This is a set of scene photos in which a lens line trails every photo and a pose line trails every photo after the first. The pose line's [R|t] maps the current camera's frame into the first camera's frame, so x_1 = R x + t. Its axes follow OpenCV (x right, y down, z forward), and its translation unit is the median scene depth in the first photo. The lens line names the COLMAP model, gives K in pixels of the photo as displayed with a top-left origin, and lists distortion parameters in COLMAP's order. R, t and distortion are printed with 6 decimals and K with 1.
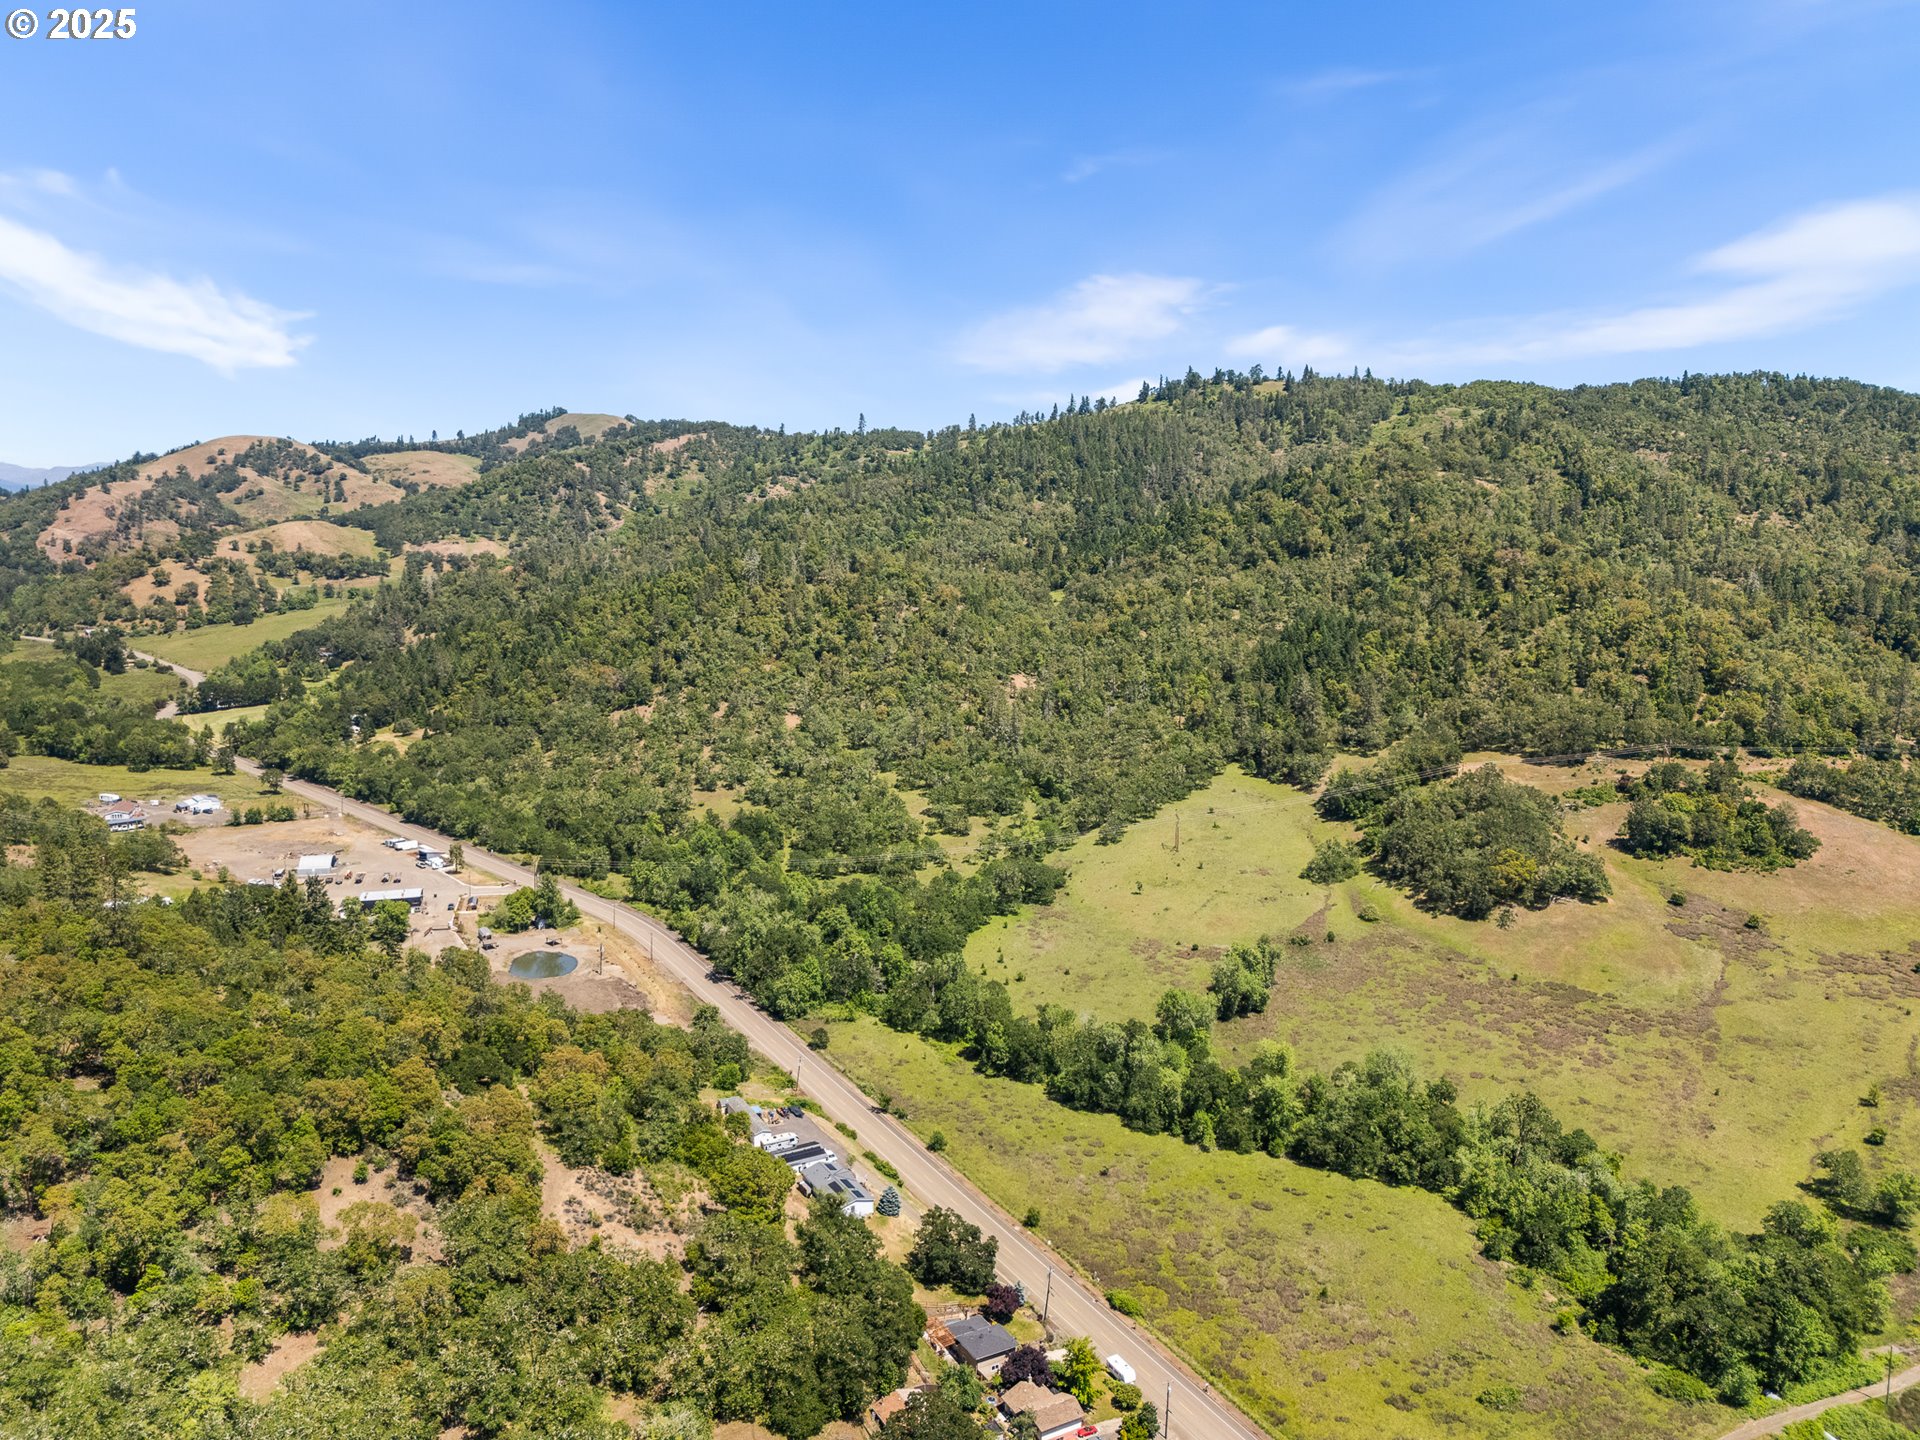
lens RADIAL K [[1410.8, 0, 965.0], [0, 1410.8, 720.2], [0, 0, 1]] dist [0.072159, -0.069780]
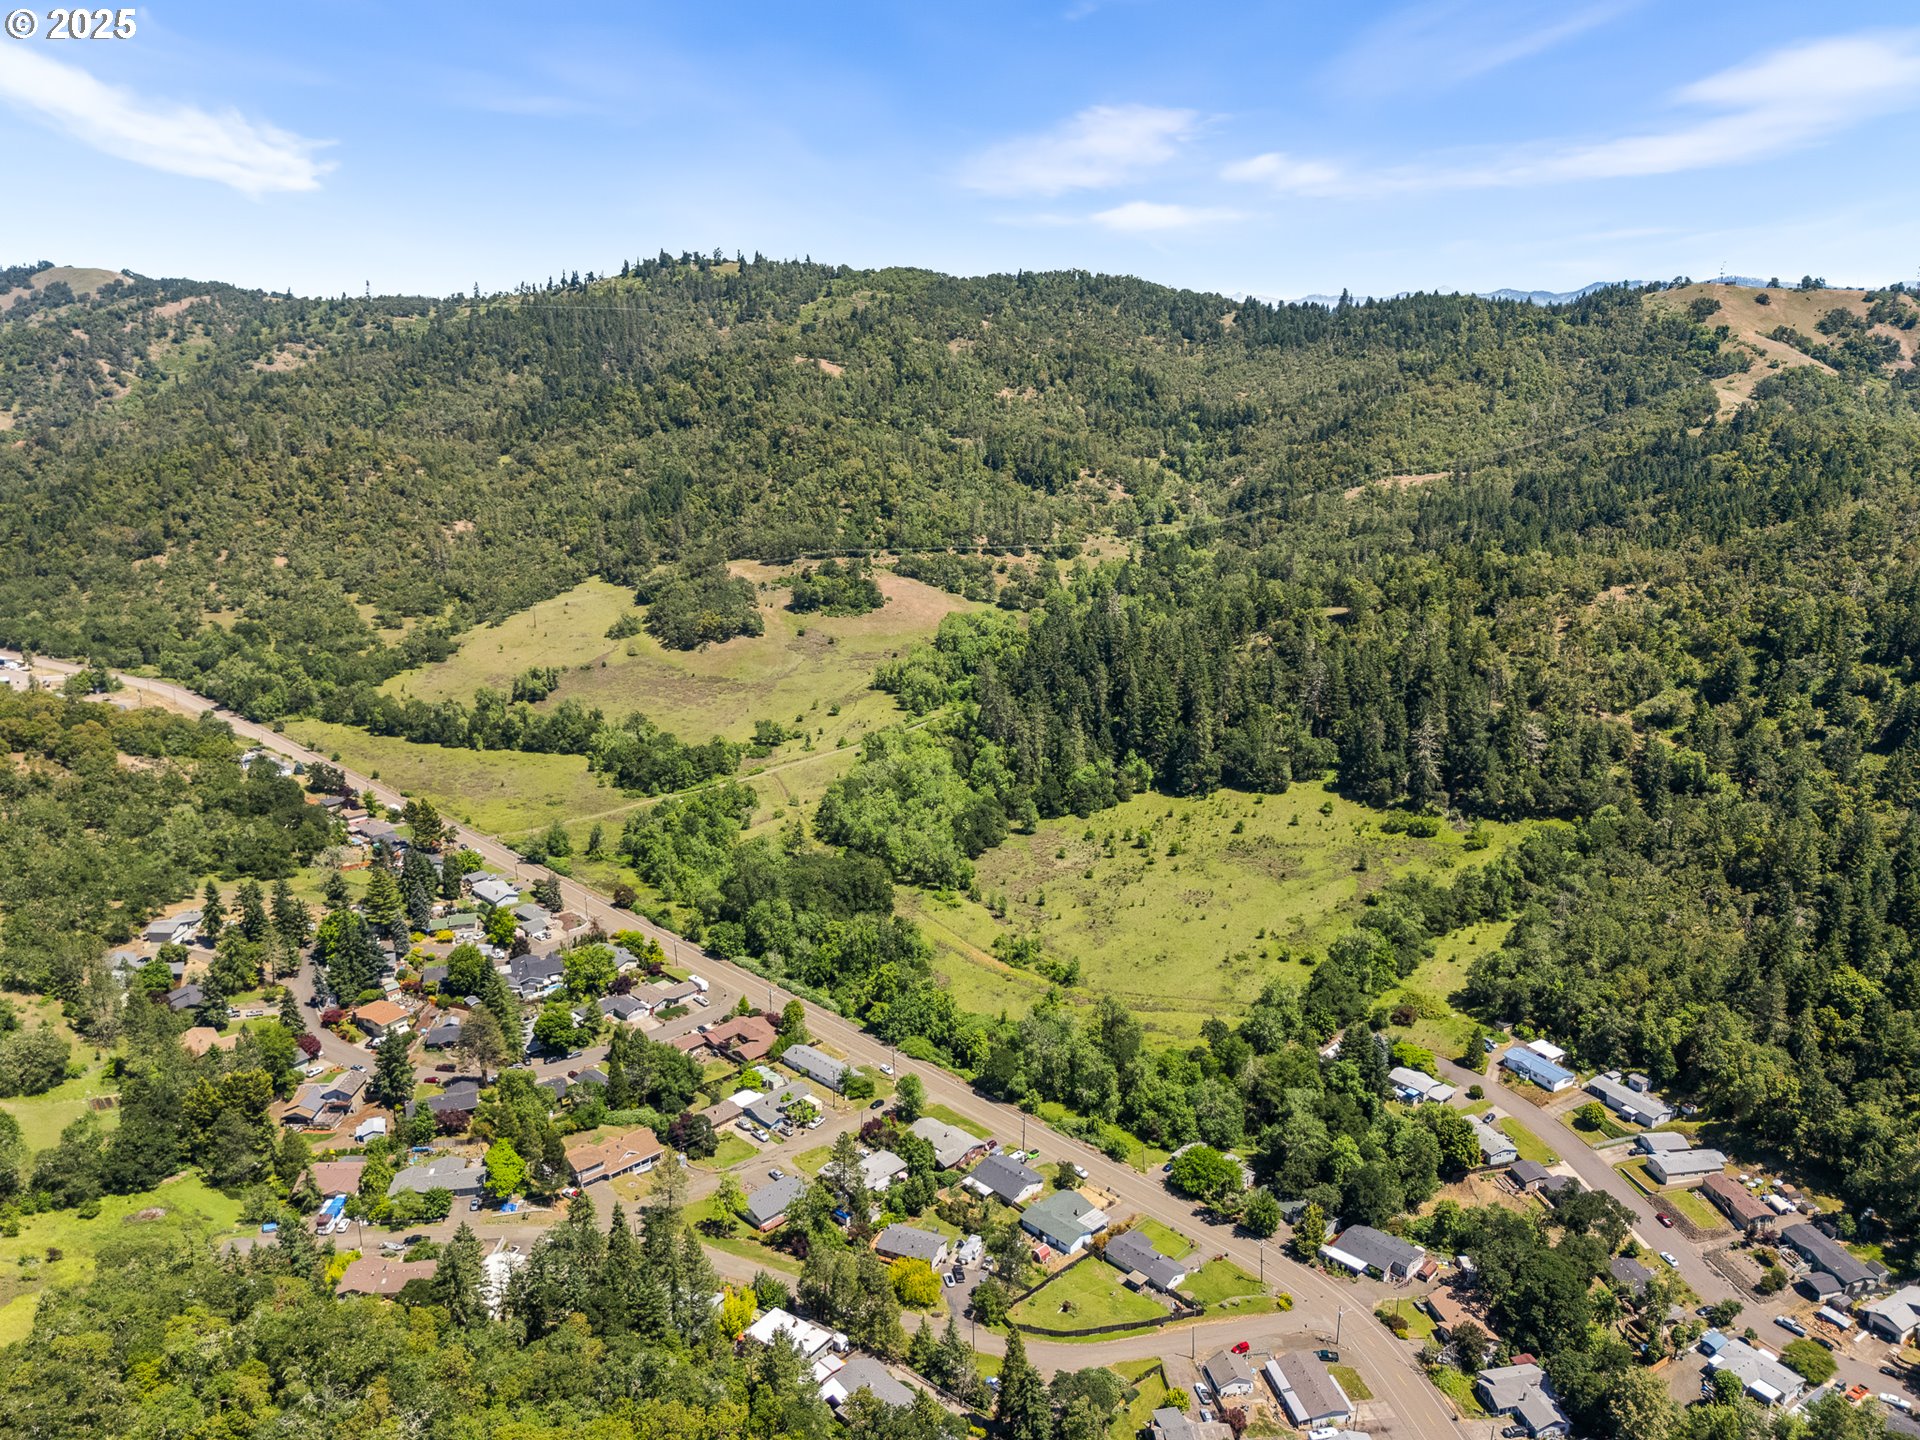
lens RADIAL K [[1417.5, 0, 965.0], [0, 1417.5, 718.8], [0, 0, 1]] dist [0.069256, -0.072643]
pose [[0.961947, -0.078138, 0.261824, 0.119015], [0.048590, 0.991884, 0.117496, 0.017455], [-0.268880, -0.100303, 0.957937, -0.454366]]
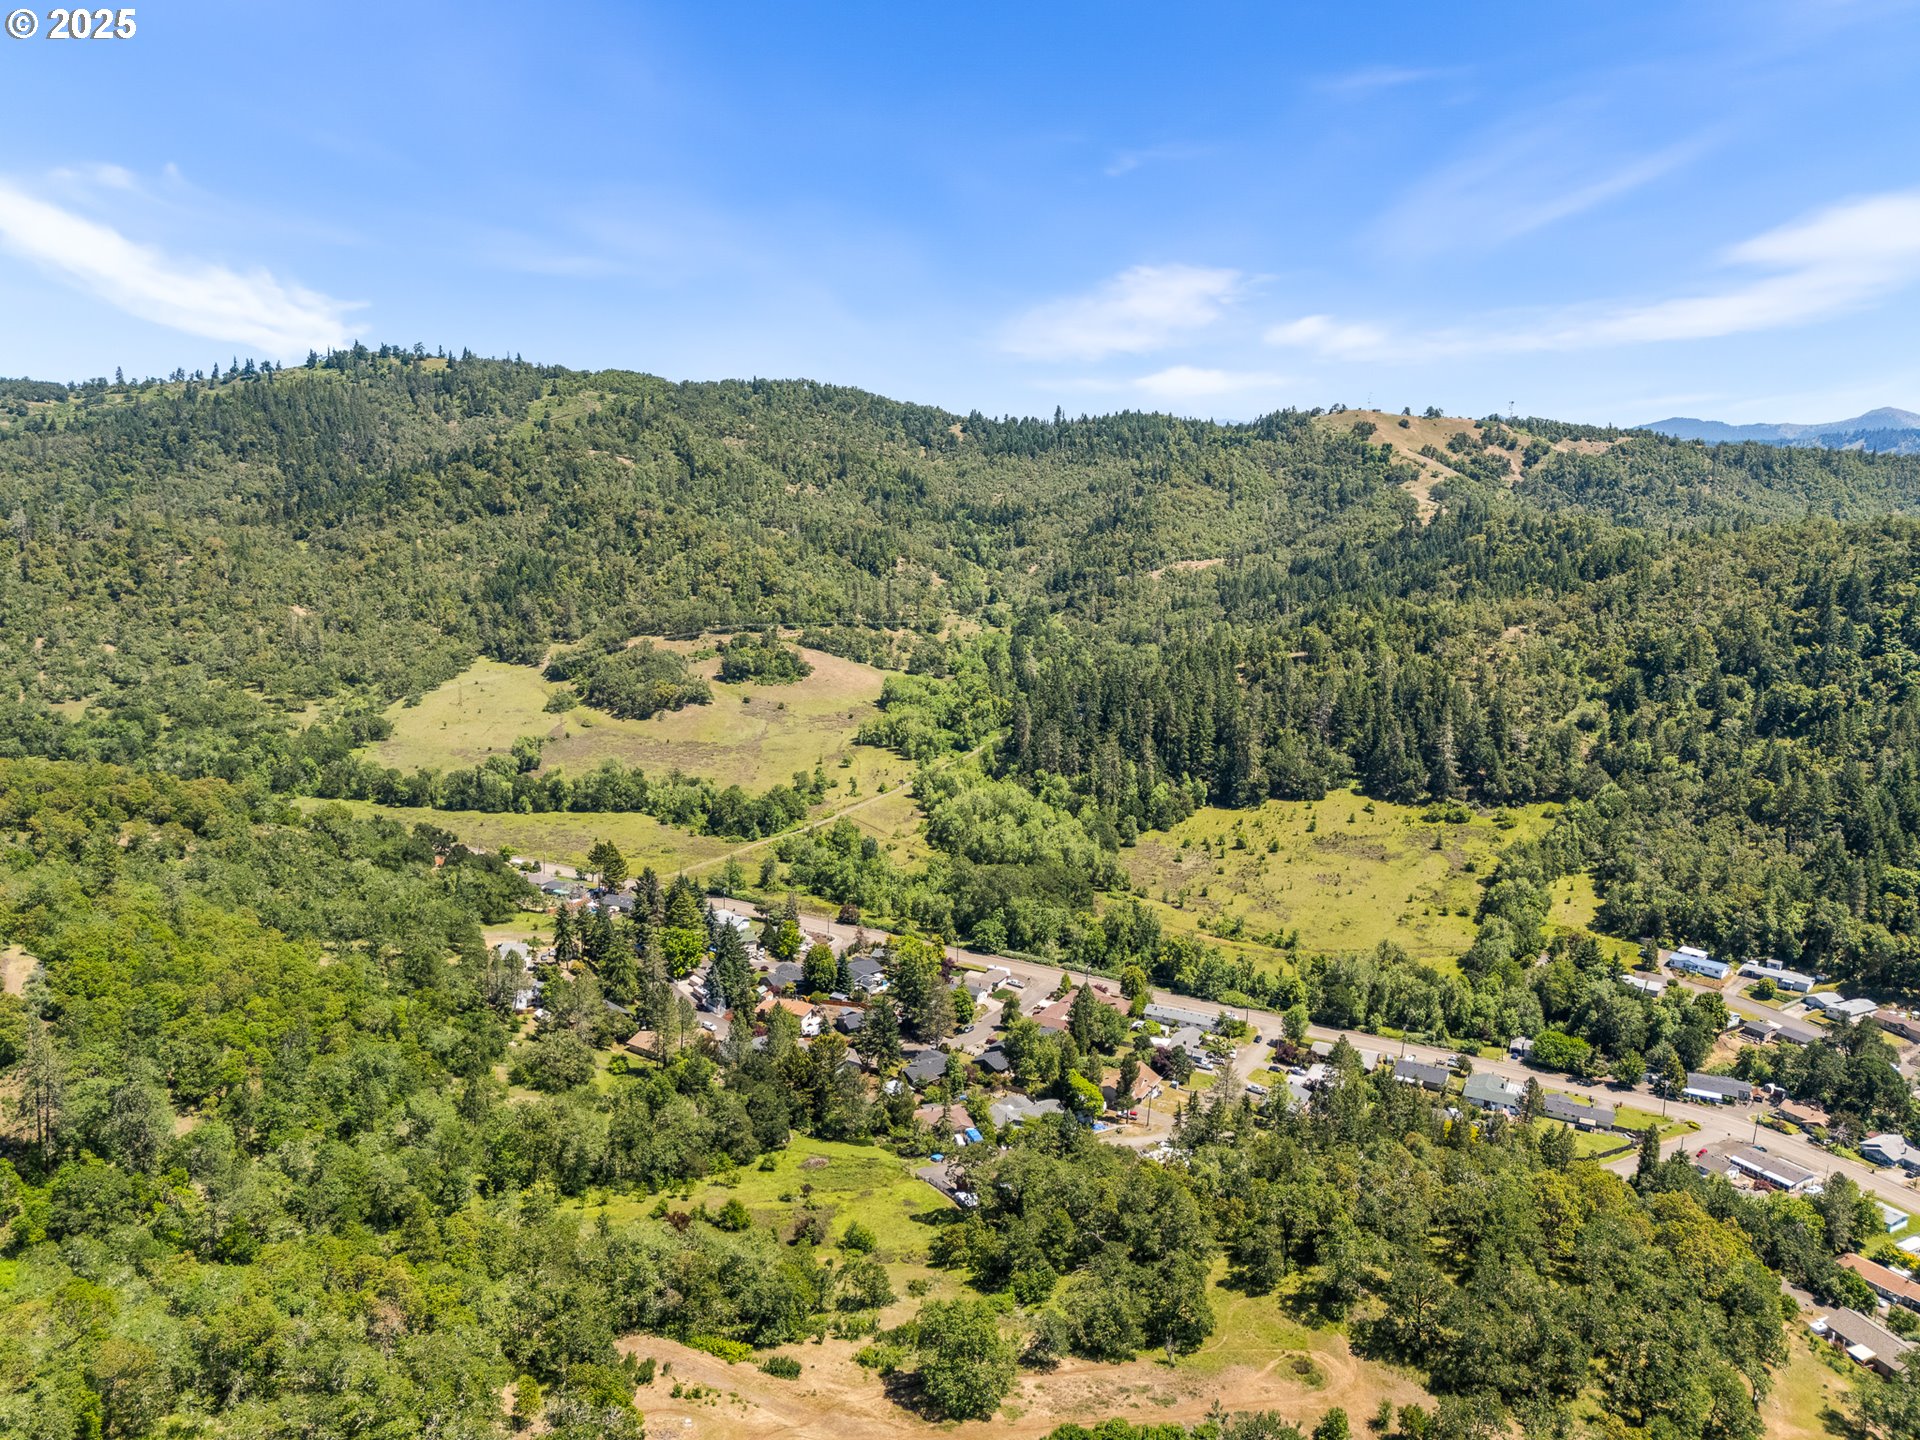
lens RADIAL K [[1410.8, 0, 965.0], [0, 1410.8, 720.2], [0, 0, 1]] dist [0.072159, -0.069780]
pose [[0.834808, -0.087732, 0.543507, -0.154882], [0.068602, 0.996104, 0.055420, 0.037979], [-0.546251, -0.008980, 0.837573, -0.402705]]
